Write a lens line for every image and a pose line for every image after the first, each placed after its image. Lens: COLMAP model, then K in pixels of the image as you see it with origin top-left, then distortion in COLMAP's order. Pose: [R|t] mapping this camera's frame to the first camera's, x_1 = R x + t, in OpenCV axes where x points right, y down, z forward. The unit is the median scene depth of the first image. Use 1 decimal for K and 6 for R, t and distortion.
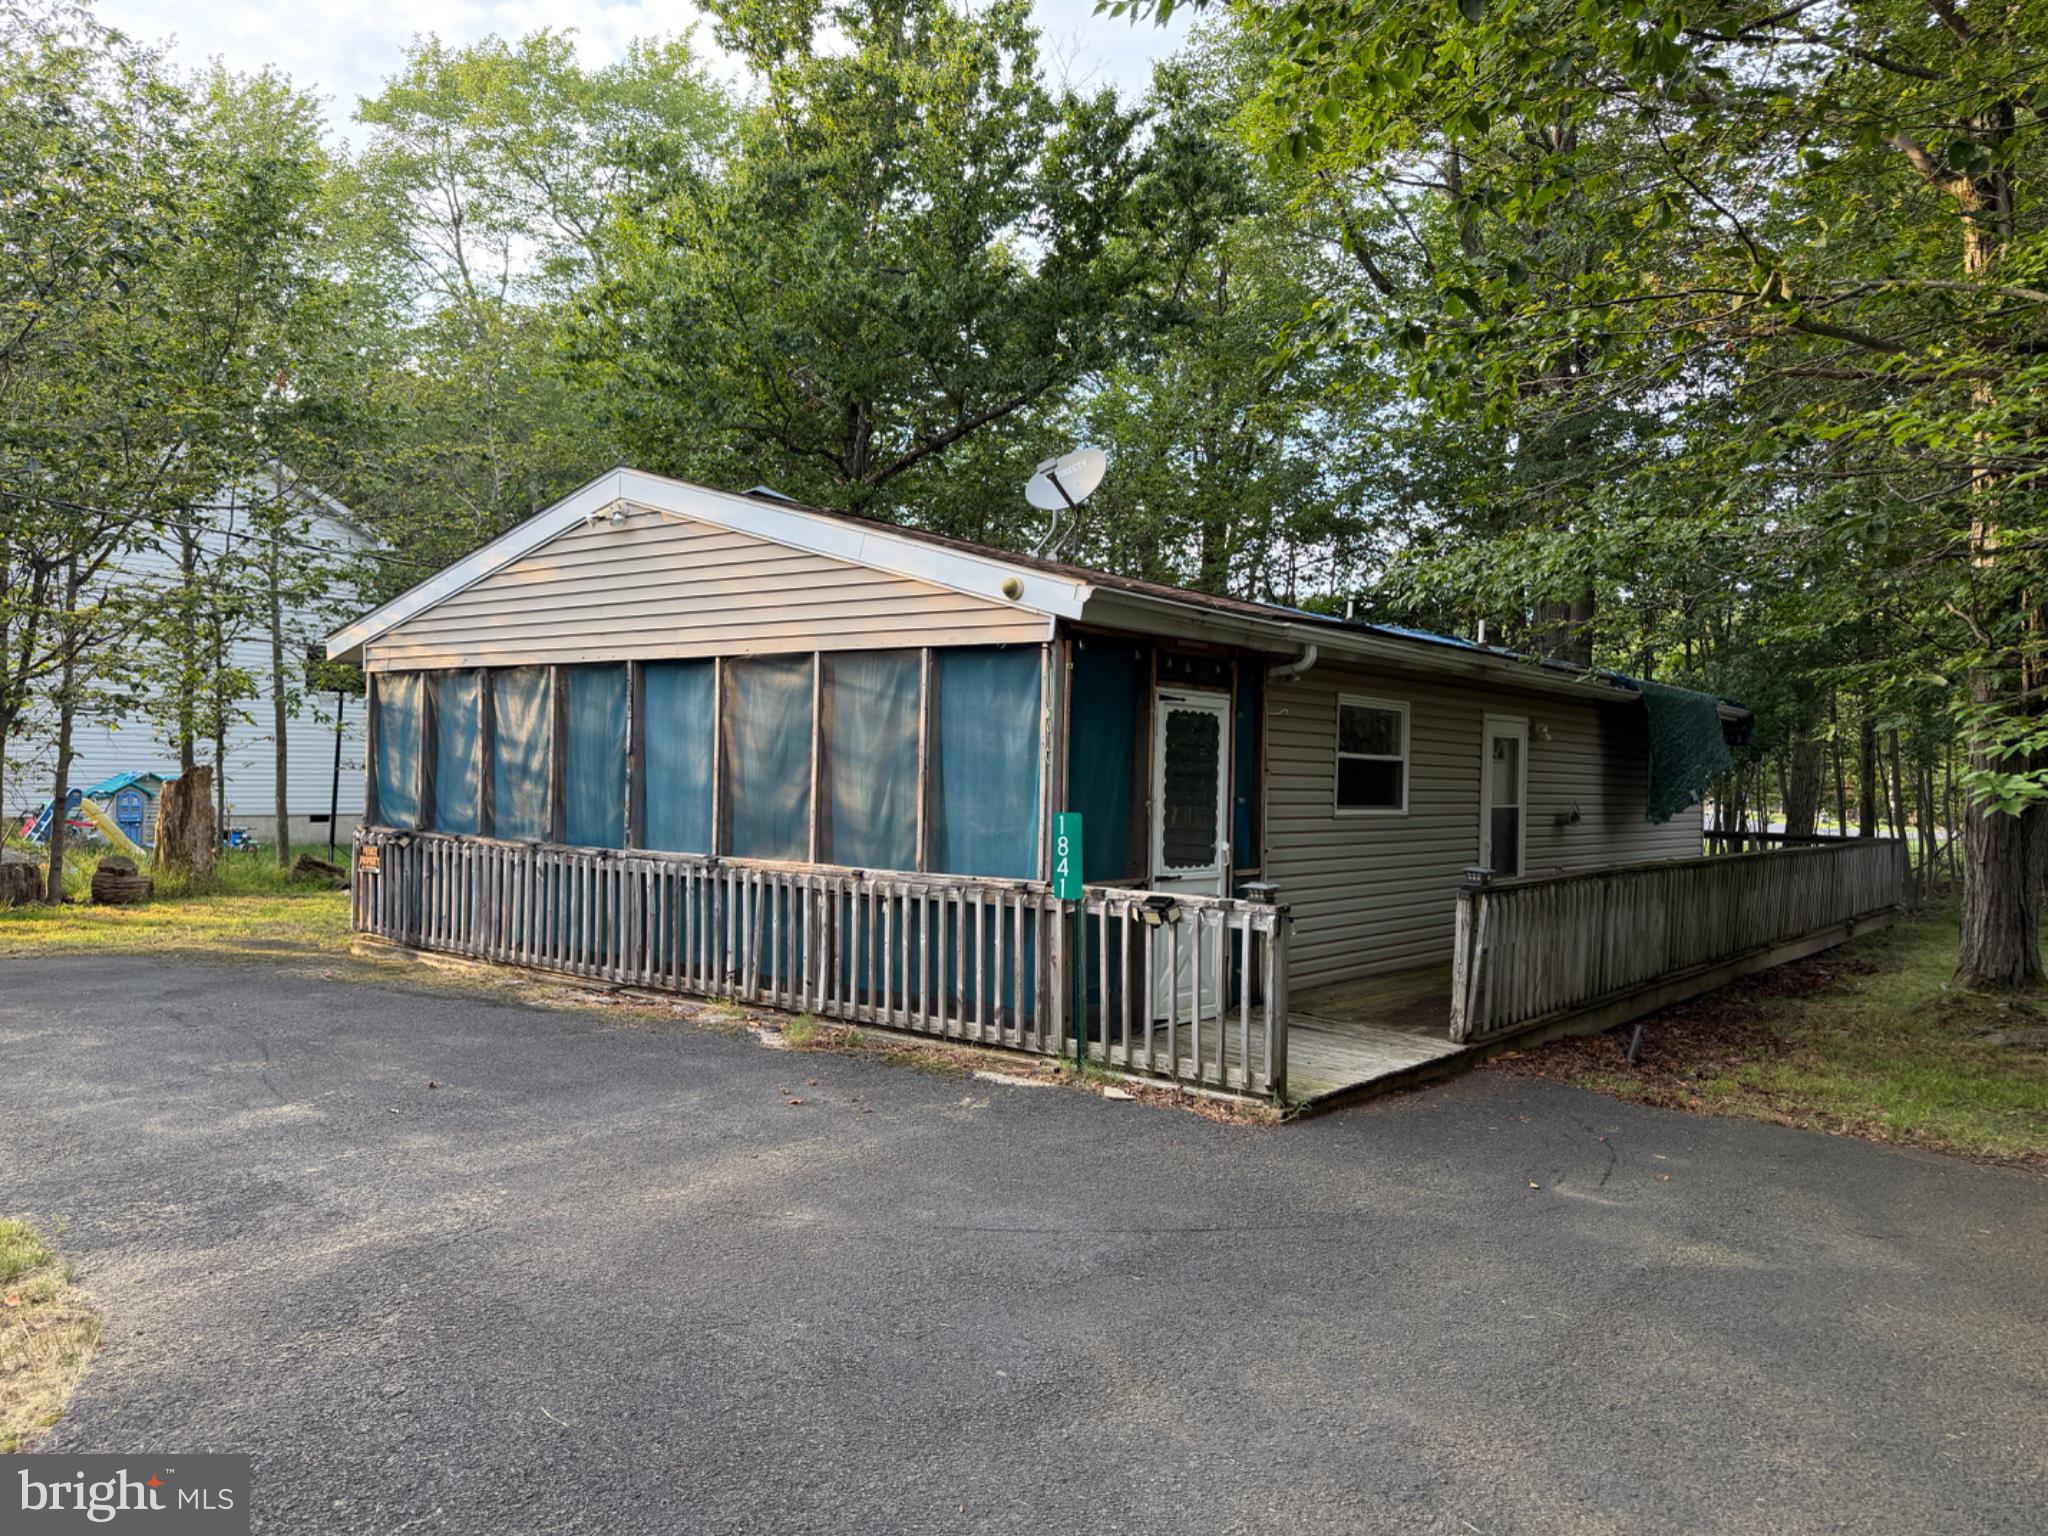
lens RADIAL K [[1430.2, 0, 1020.0], [0, 1430.2, 760.2], [0, 0, 1]] dist [0.143503, -0.217941]
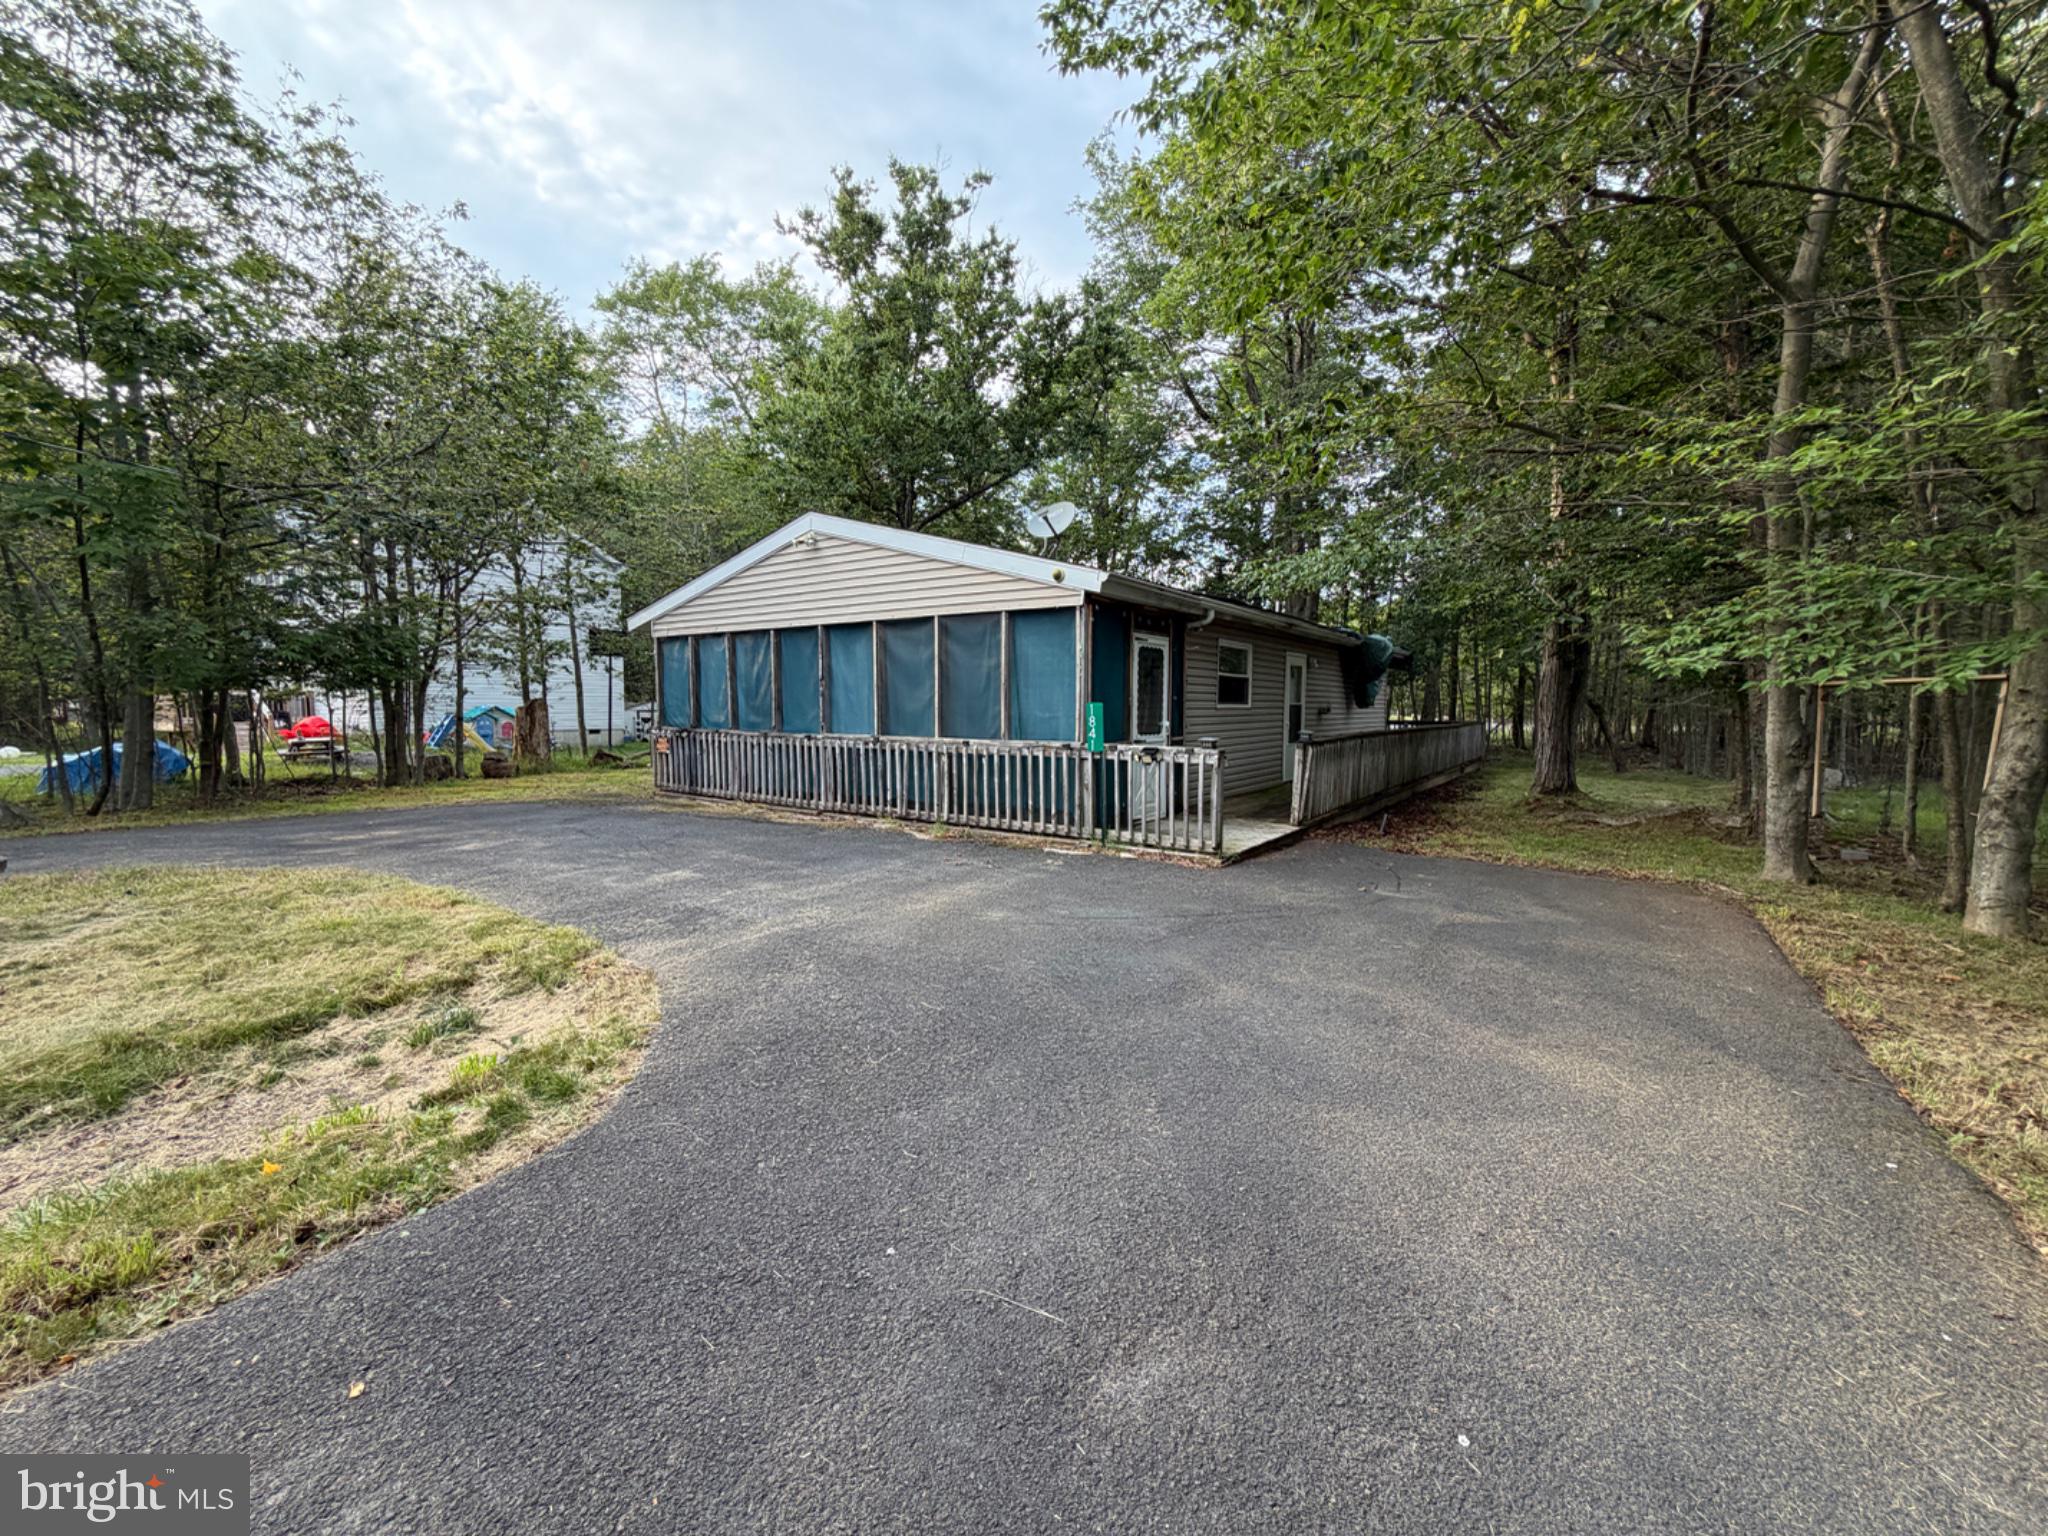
lens RADIAL K [[817.1, 0, 1029.1], [0, 817.1, 767.1], [0, 0, 1]] dist [0.000599, -0.000173]
pose [[0.997583, -0.024007, 0.065203, -0.100637], [0.018298, 0.996060, 0.086775, 0.023314], [-0.067030, -0.085372, 0.994092, -0.005771]]
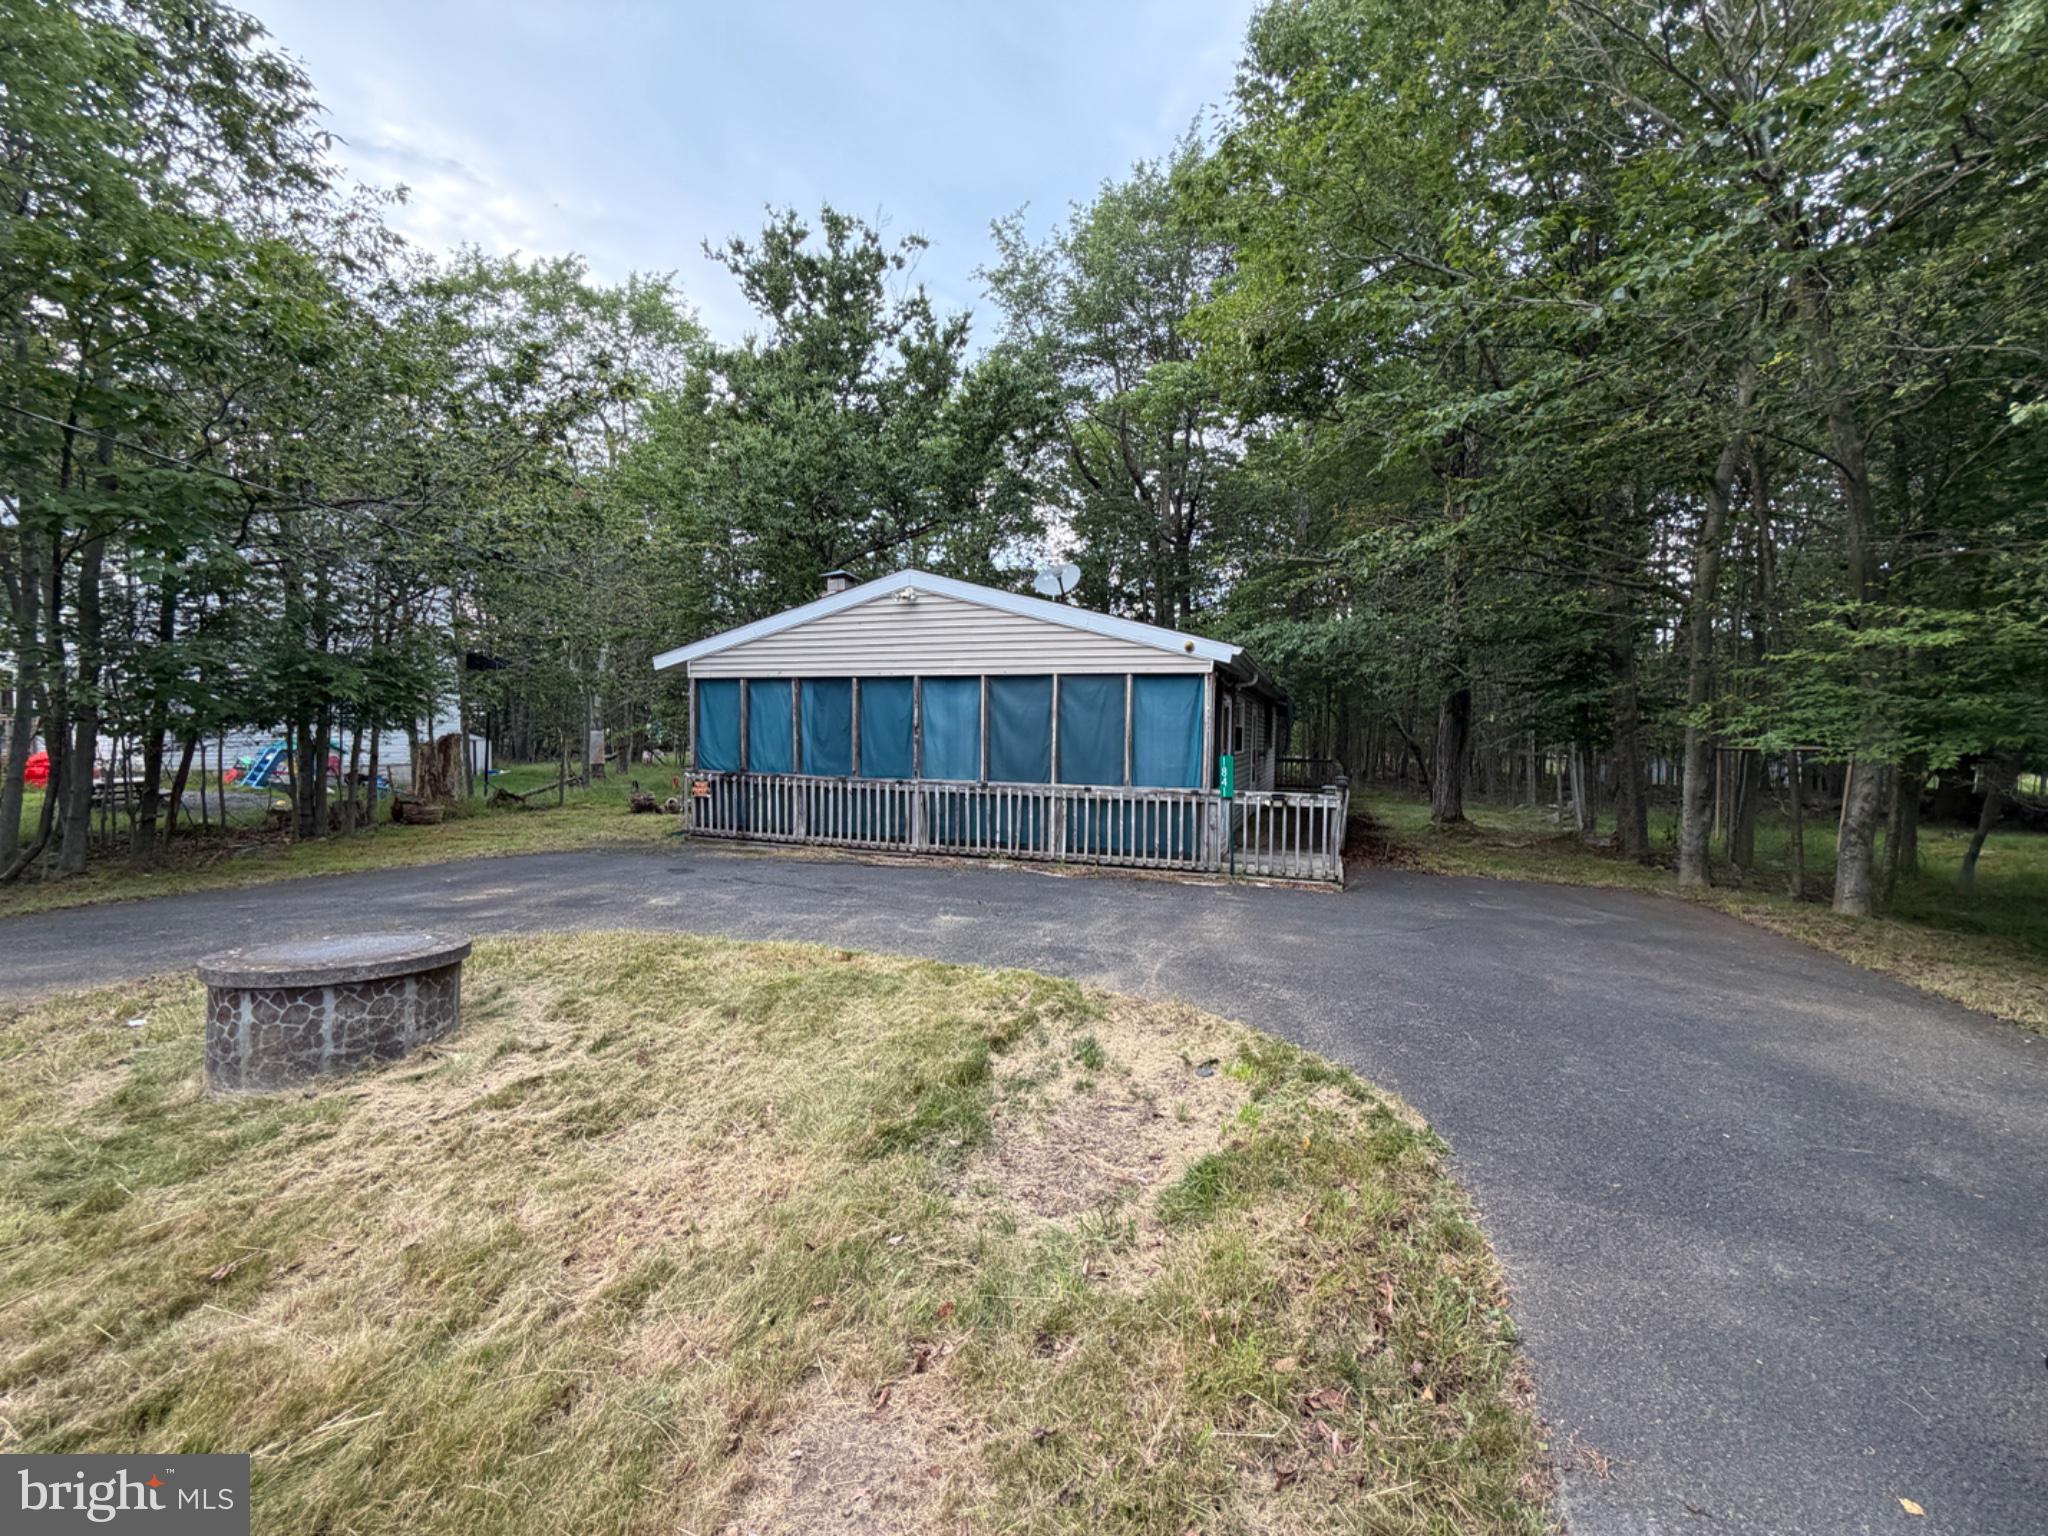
lens RADIAL K [[817.1, 0, 1029.1], [0, 817.1, 767.1], [0, 0, 1]] dist [0.000599, -0.000173]
pose [[0.943913, -0.021597, 0.329487, -0.549912], [0.003426, 0.998446, 0.055630, -0.012588], [-0.330177, -0.051381, 0.942520, -0.026022]]
